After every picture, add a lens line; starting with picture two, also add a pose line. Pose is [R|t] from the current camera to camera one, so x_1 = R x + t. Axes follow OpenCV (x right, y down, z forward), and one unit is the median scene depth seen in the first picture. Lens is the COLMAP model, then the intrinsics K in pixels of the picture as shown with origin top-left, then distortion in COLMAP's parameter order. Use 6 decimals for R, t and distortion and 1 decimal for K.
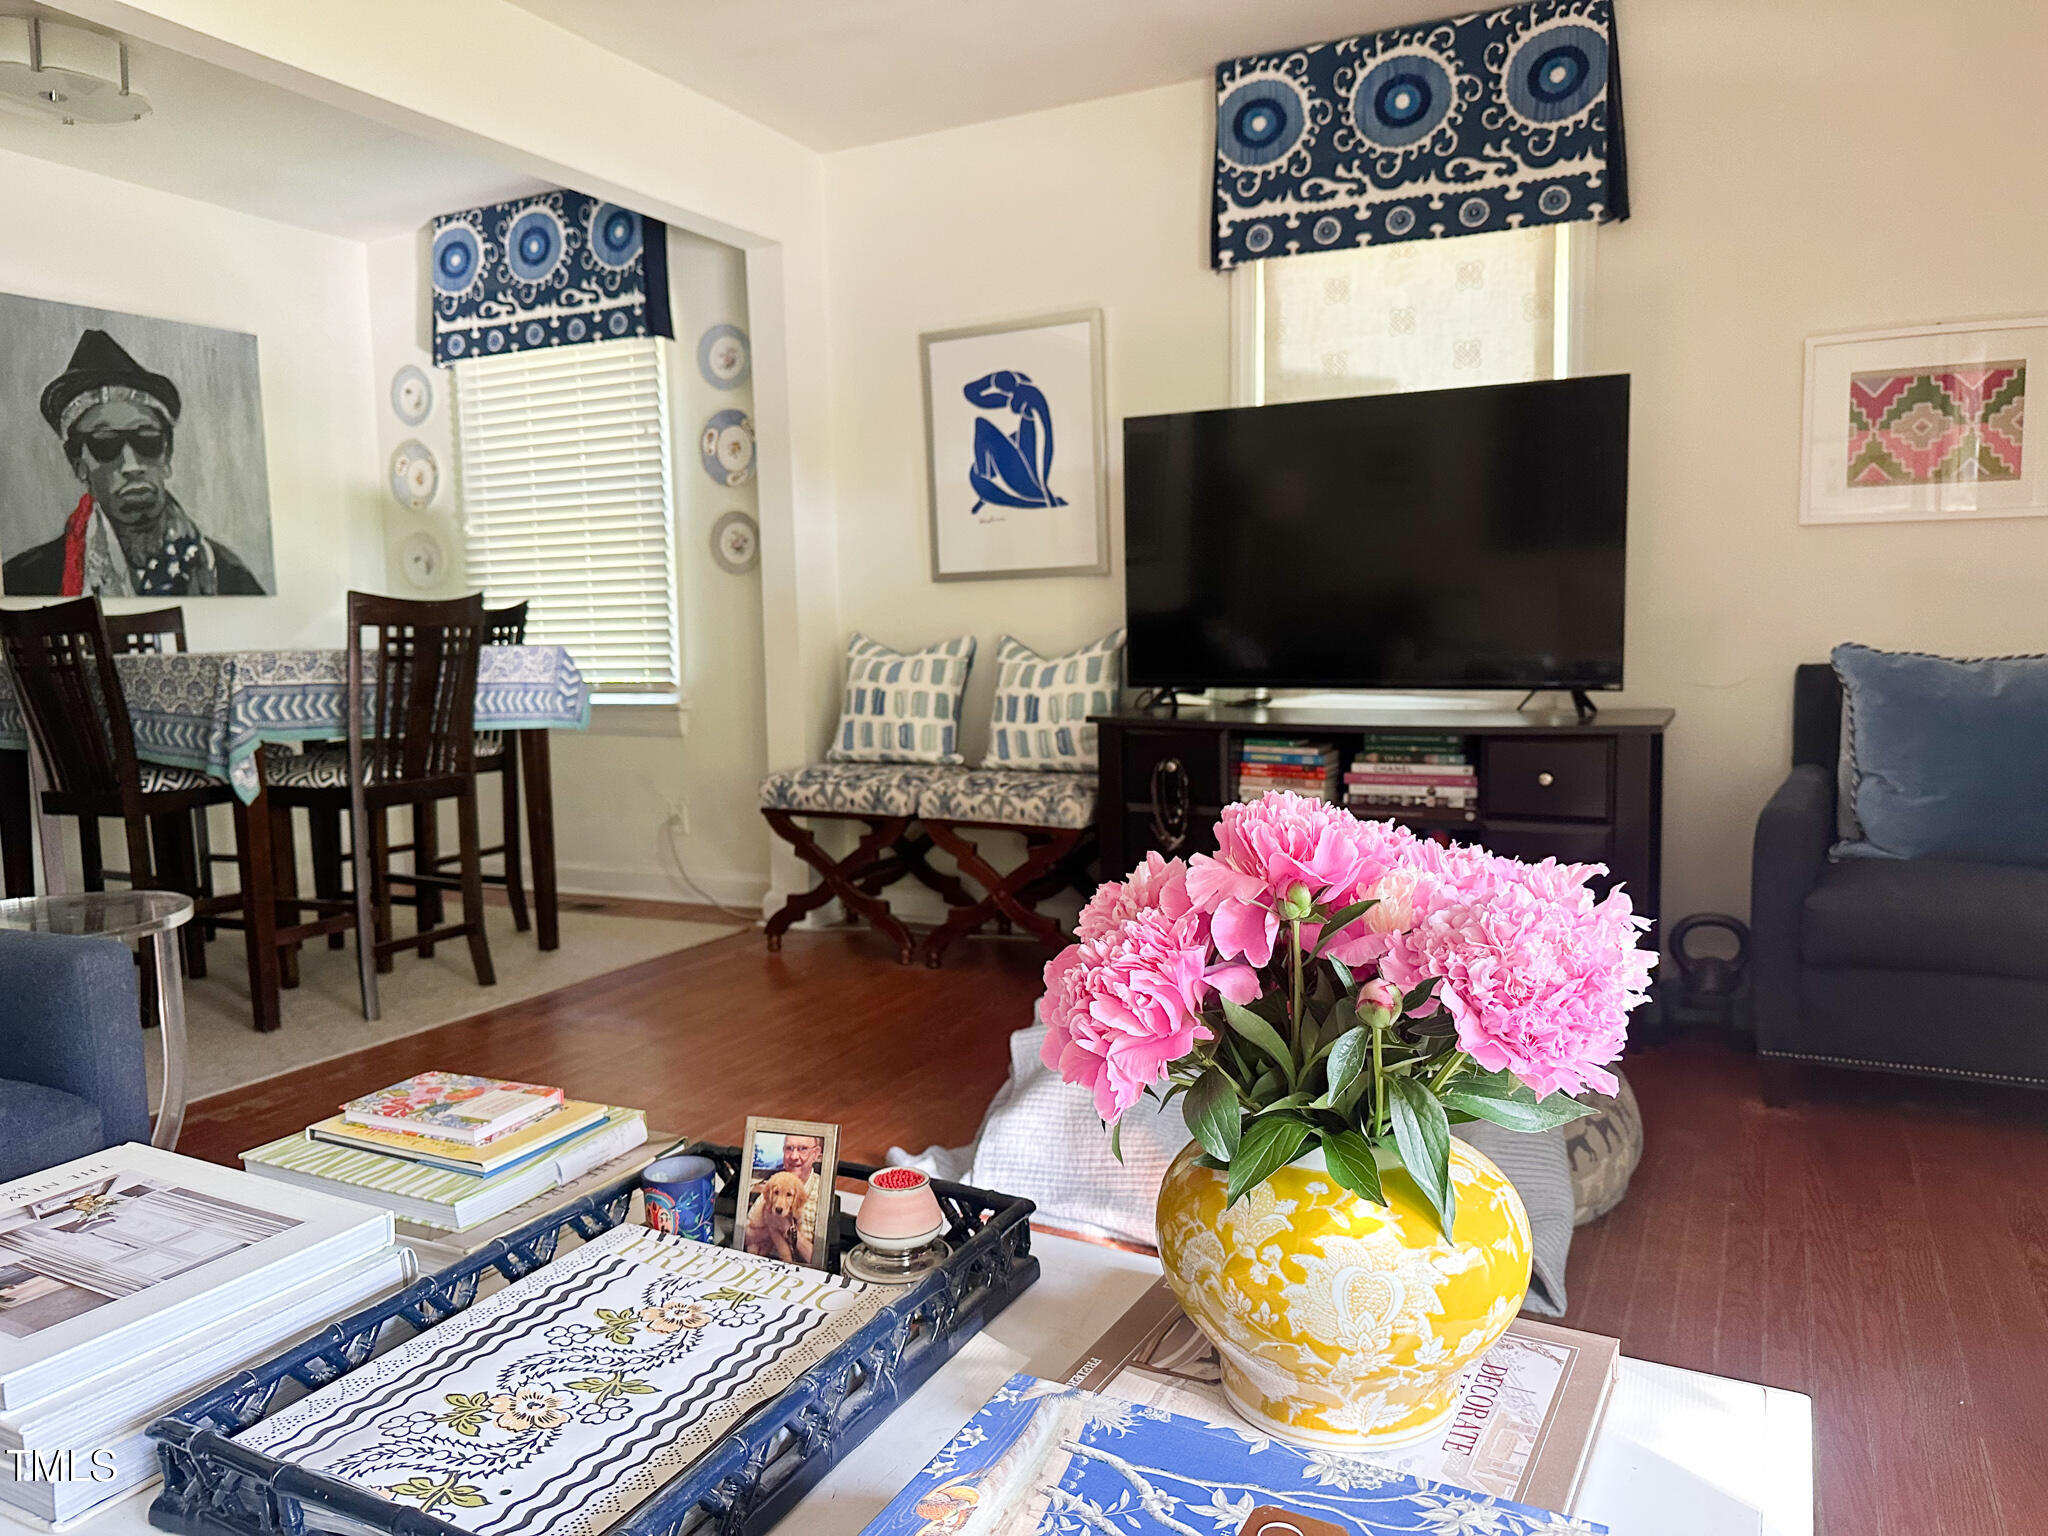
lens RADIAL K [[1414.4, 0, 1024.0], [0, 1414.4, 768.0], [0, 0, 1]] dist [0.087547, -0.138808]
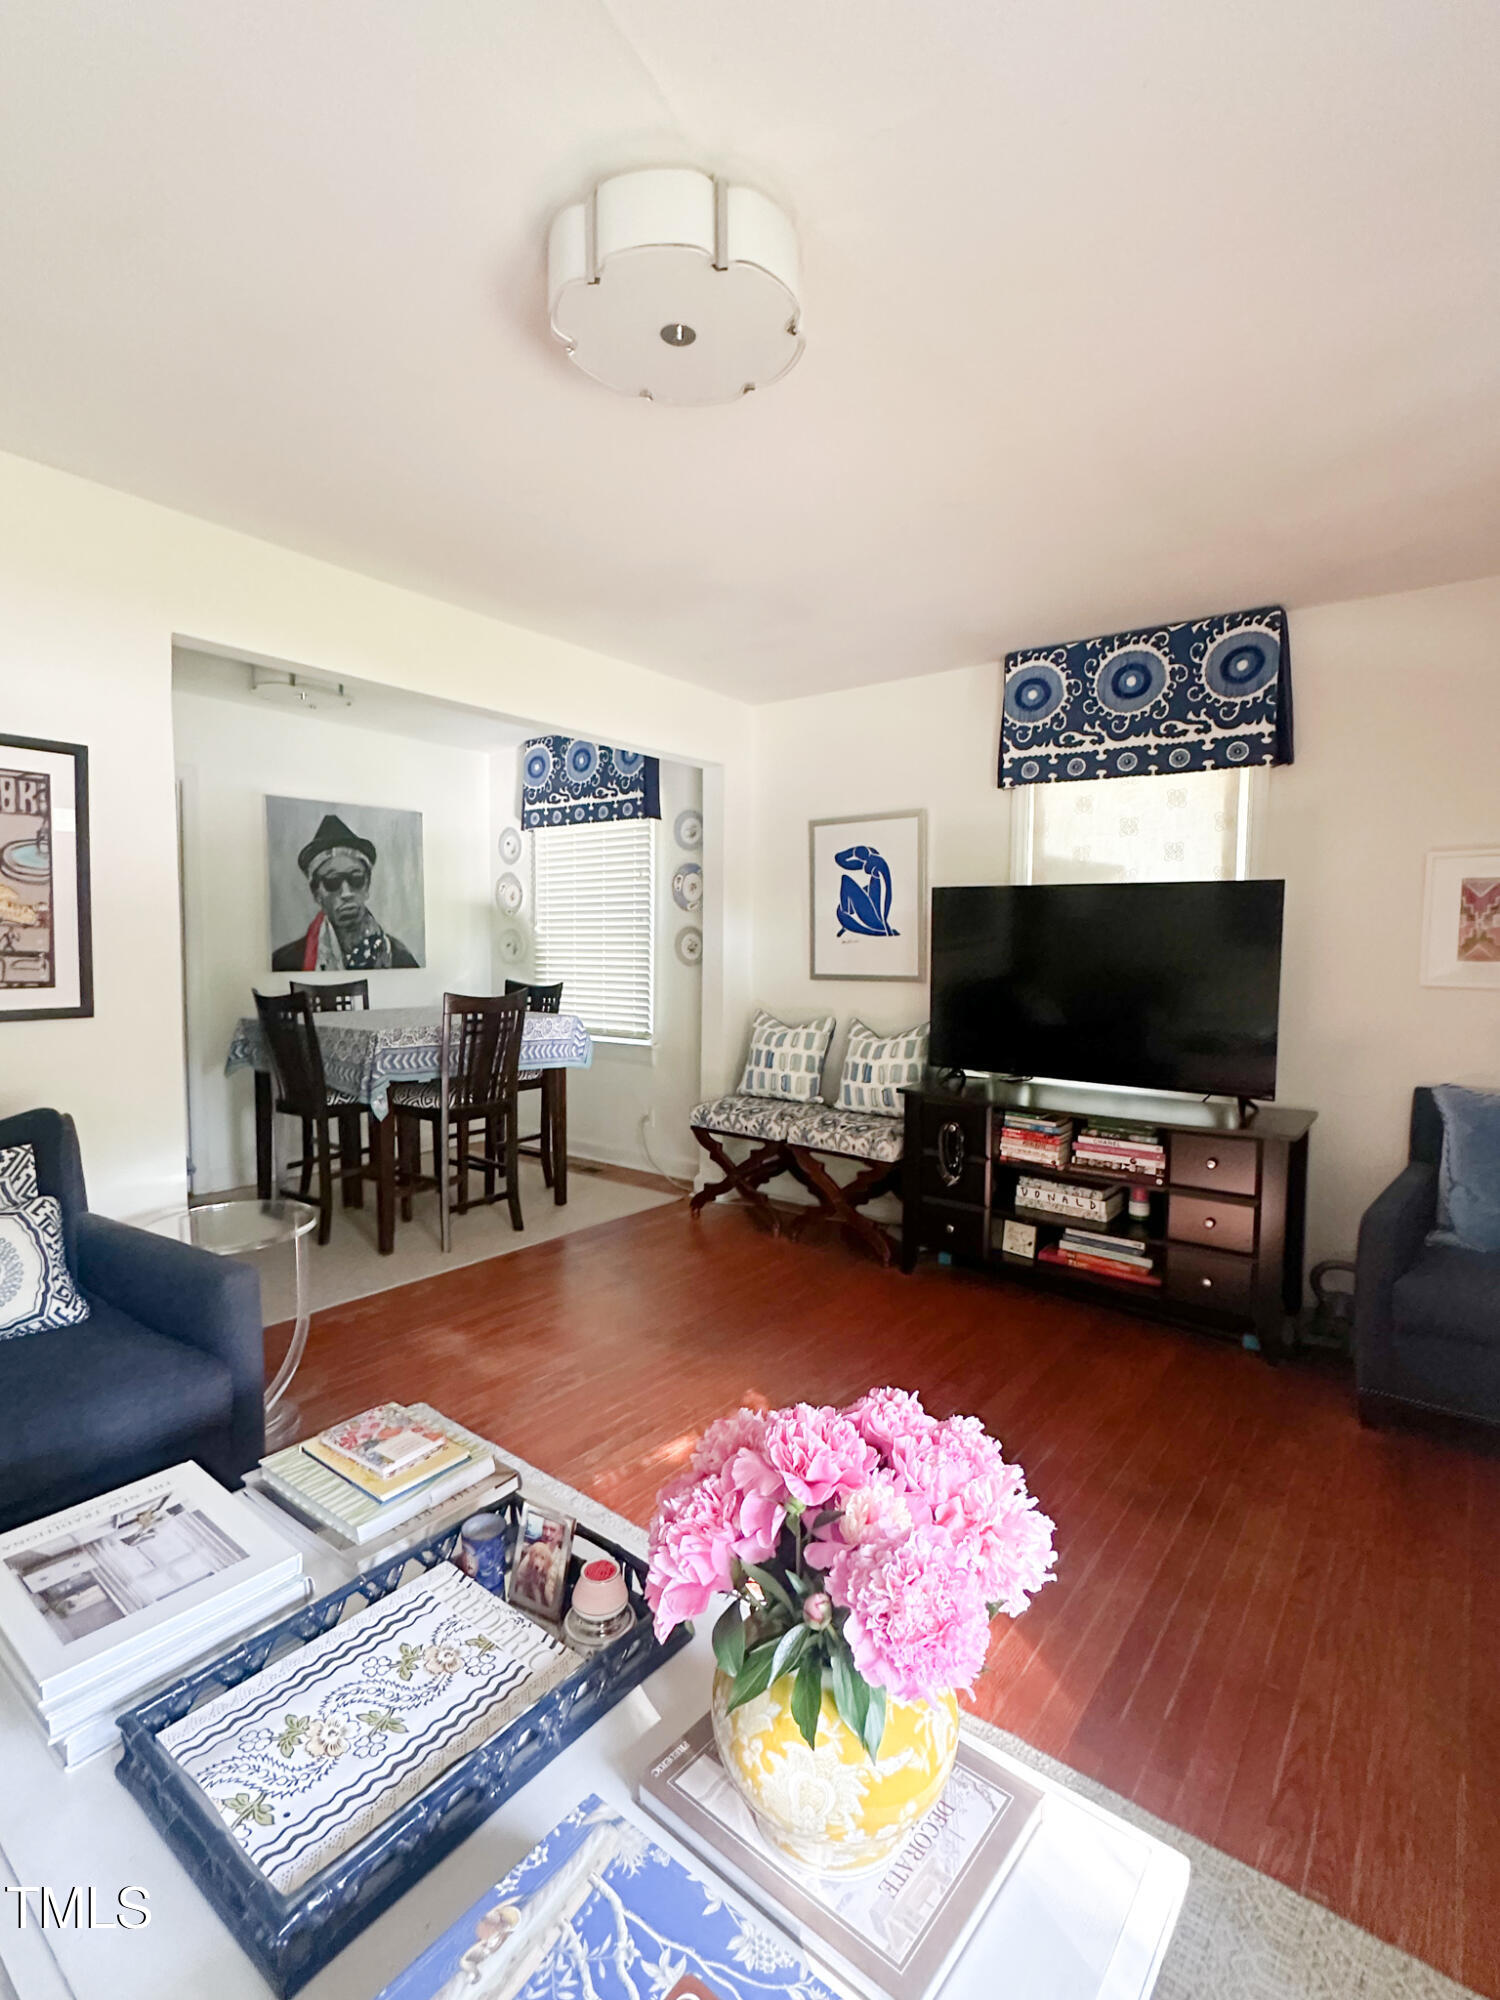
lens RADIAL K [[937.7, 0, 750.0], [0, 937.7, 1000.0], [0, 0, 1]] dist [-0.003115, 0.000488]
pose [[0.982346, 0.039971, -0.182751, 0.065862], [-0.046604, 0.998396, -0.032143, -0.086449], [0.181173, 0.040092, 0.982634, -0.000559]]
